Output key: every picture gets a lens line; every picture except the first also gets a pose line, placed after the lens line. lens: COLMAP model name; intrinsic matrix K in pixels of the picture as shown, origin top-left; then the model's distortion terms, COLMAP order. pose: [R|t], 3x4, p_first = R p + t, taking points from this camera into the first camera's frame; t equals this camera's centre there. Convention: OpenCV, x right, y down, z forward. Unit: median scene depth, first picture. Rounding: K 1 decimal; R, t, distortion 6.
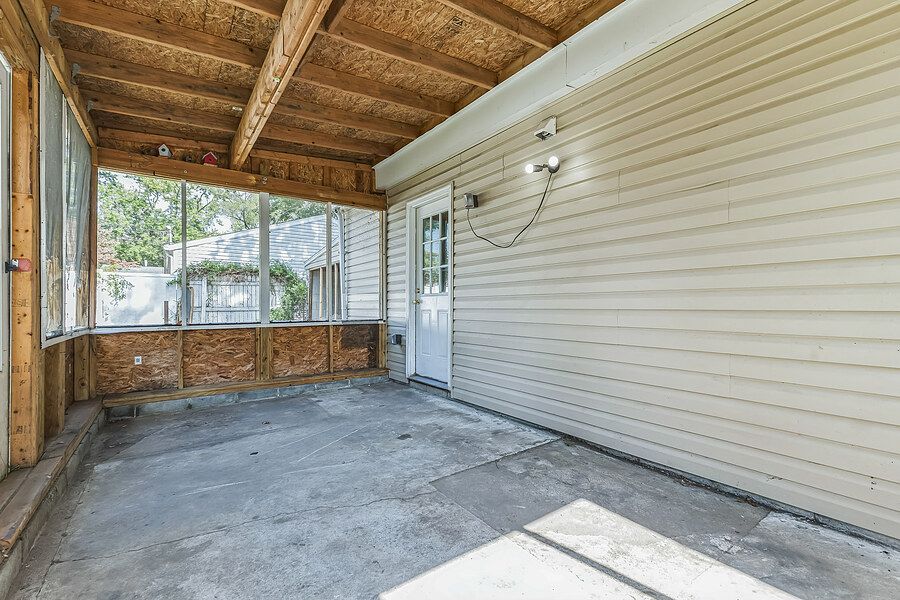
lens RADIAL K [[389.9, 0, 449.6], [0, 389.9, 304.2], [0, 0, 1]] dist [0.009388, -0.003433]
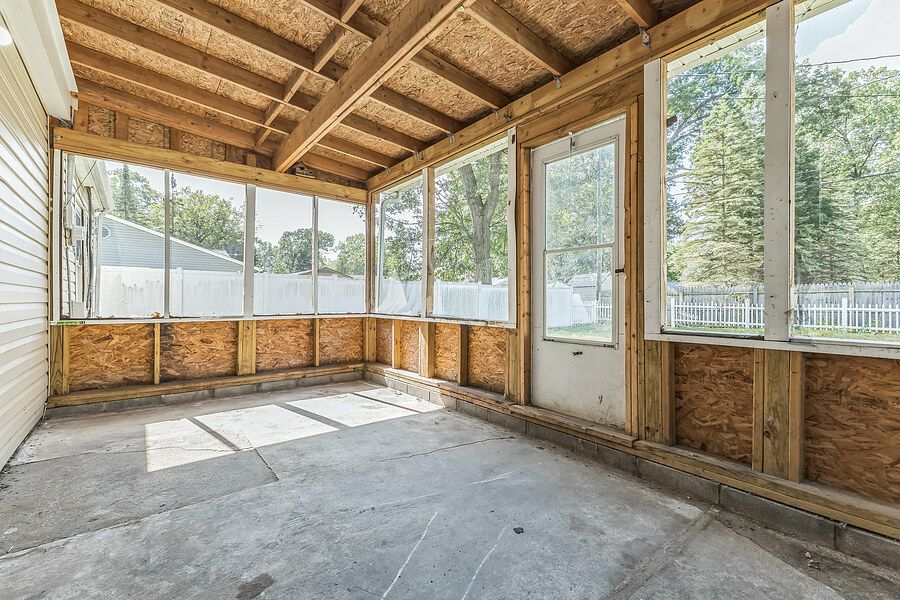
lens RADIAL K [[389.9, 0, 449.6], [0, 389.9, 299.1], [0, 0, 1]] dist [0.009388, -0.003433]
pose [[-0.999043, -0.001450, -0.043721, -0.291799], [-0.001033, 0.999954, -0.009566, 0.007967], [0.043733, -0.009512, -0.998998, 1.334698]]
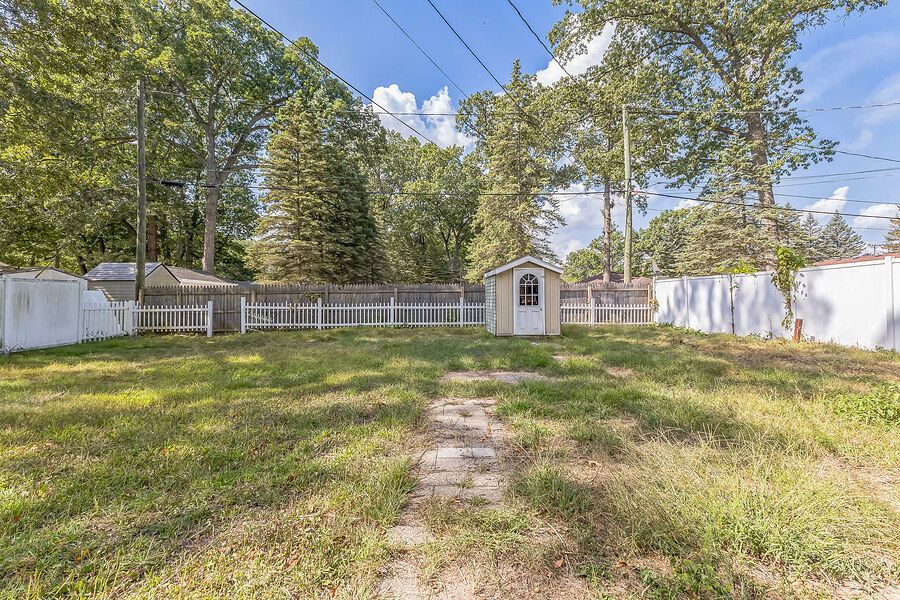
lens RADIAL K [[389.9, 0, 446.8], [0, 389.9, 295.5], [0, 0, 1]] dist [0.009388, -0.003433]
pose [[-0.527278, -0.007831, -0.849657, -1.019901], [0.009020, 0.999850, -0.014813, 0.002950], [0.849645, -0.015474, -0.527128, 0.414705]]
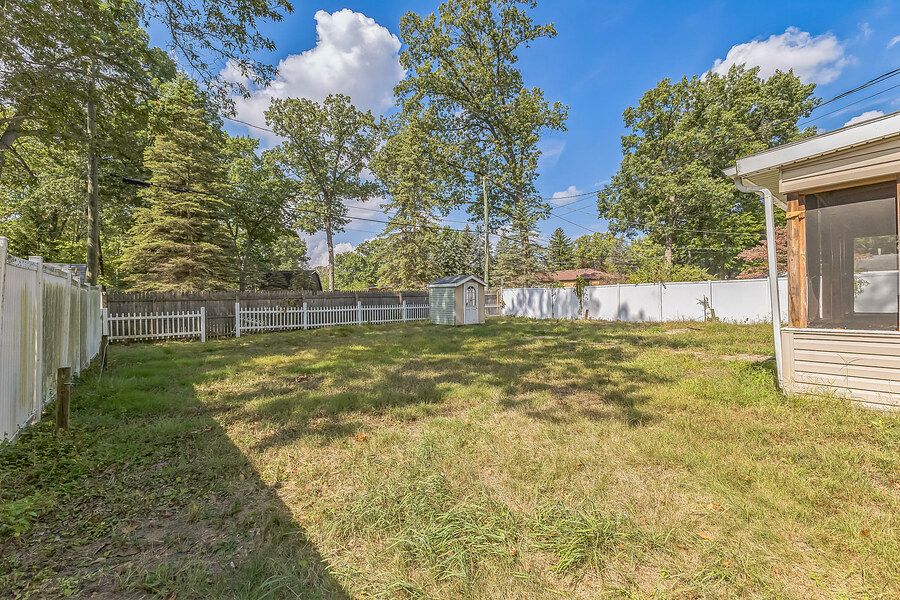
lens RADIAL K [[389.9, 0, 455.7], [0, 389.9, 293.3], [0, 0, 1]] dist [0.009388, -0.003433]
pose [[0.084155, -0.013590, -0.996360, 1.208016], [0.018792, 0.999751, -0.012049, -0.066570], [0.996275, -0.017710, 0.084390, -1.492804]]
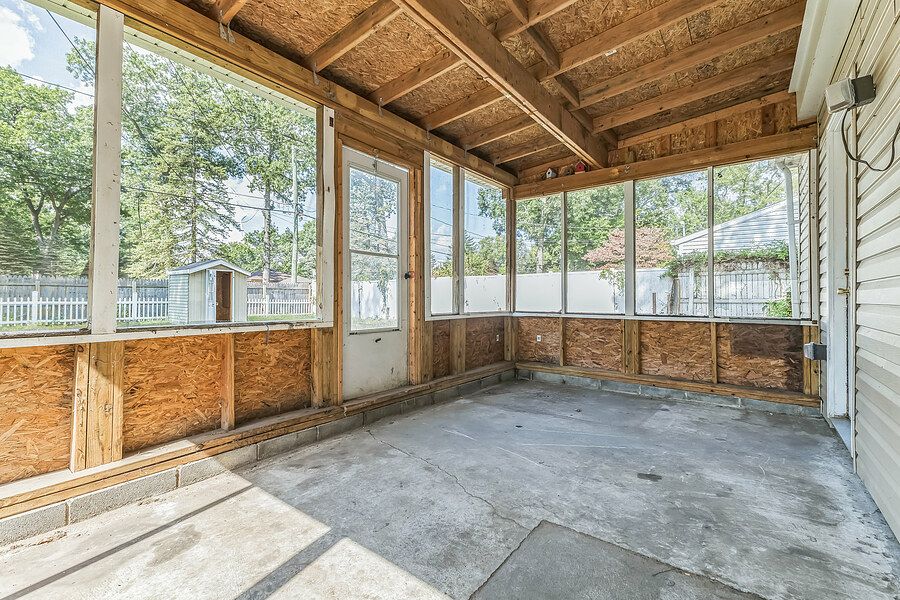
lens RADIAL K [[389.9, 0, 451.9], [0, 389.9, 295.5], [0, 0, 1]] dist [0.009388, -0.003433]
pose [[0.288138, -0.000940, -0.957588, 0.436975], [0.000486, 1.000000, -0.000835, 0.000327], [0.957589, -0.000224, 0.288138, 0.394713]]
